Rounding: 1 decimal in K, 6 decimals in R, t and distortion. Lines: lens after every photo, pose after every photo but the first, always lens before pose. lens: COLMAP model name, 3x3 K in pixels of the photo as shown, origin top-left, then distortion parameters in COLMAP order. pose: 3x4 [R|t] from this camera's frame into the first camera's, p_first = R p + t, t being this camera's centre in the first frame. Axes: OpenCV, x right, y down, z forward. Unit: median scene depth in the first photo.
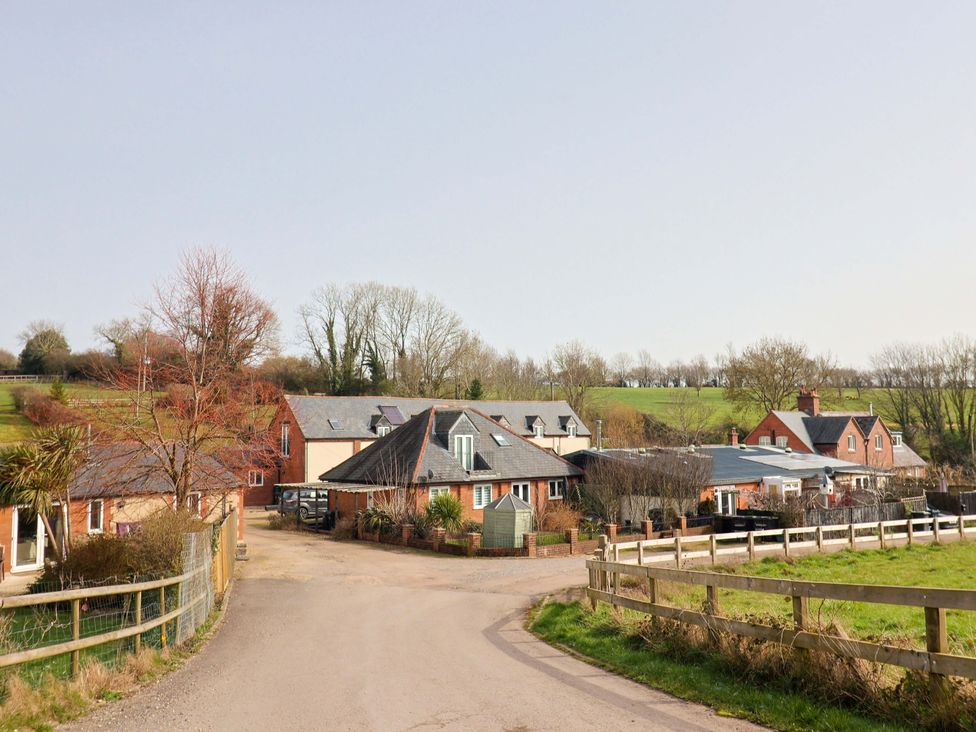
lens RADIAL K [[887.9, 0, 494.4], [0, 887.9, 370.5], [0, 0, 1]] dist [0.000632, 0.013196]
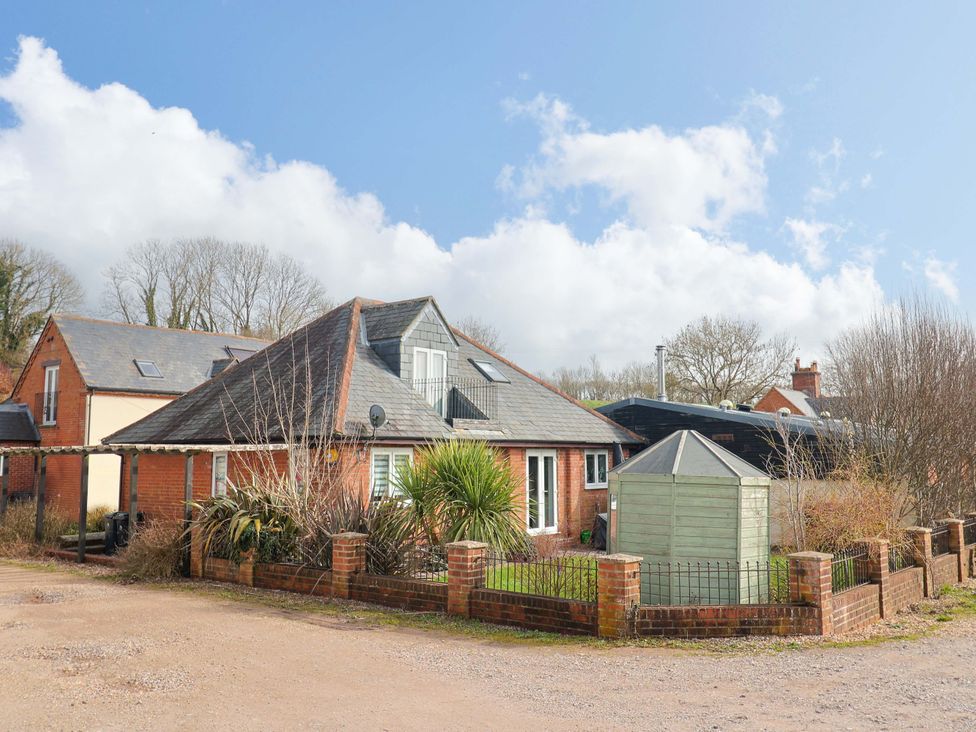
lens RADIAL K [[887.9, 0, 516.5], [0, 887.9, 357.8], [0, 0, 1]] dist [0.000632, 0.013196]
pose [[0.978159, 0.033486, 0.205145, -0.086083], [-0.025379, 0.998794, -0.042022, 0.095753], [-0.206305, 0.035898, 0.977829, 0.524898]]
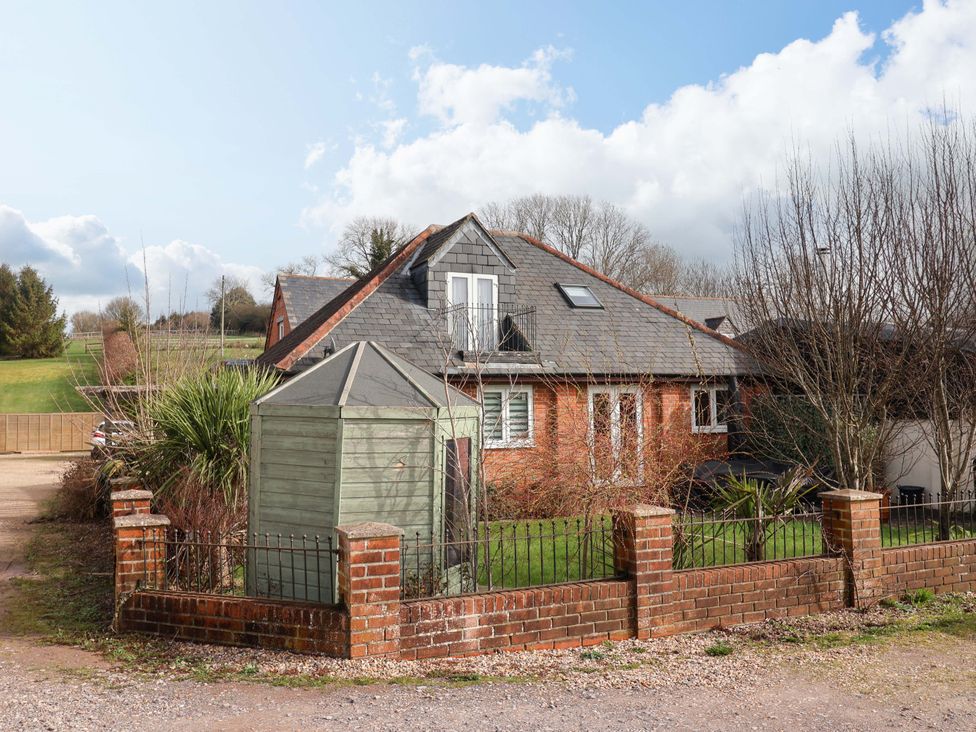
lens RADIAL K [[887.9, 0, 490.9], [0, 887.9, 357.4], [0, 0, 1]] dist [0.000632, 0.013196]
pose [[0.966351, -0.017738, -0.256616, 0.079601], [0.022335, 0.999638, 0.015012, 0.105384], [0.256256, -0.020239, 0.966397, 0.598312]]
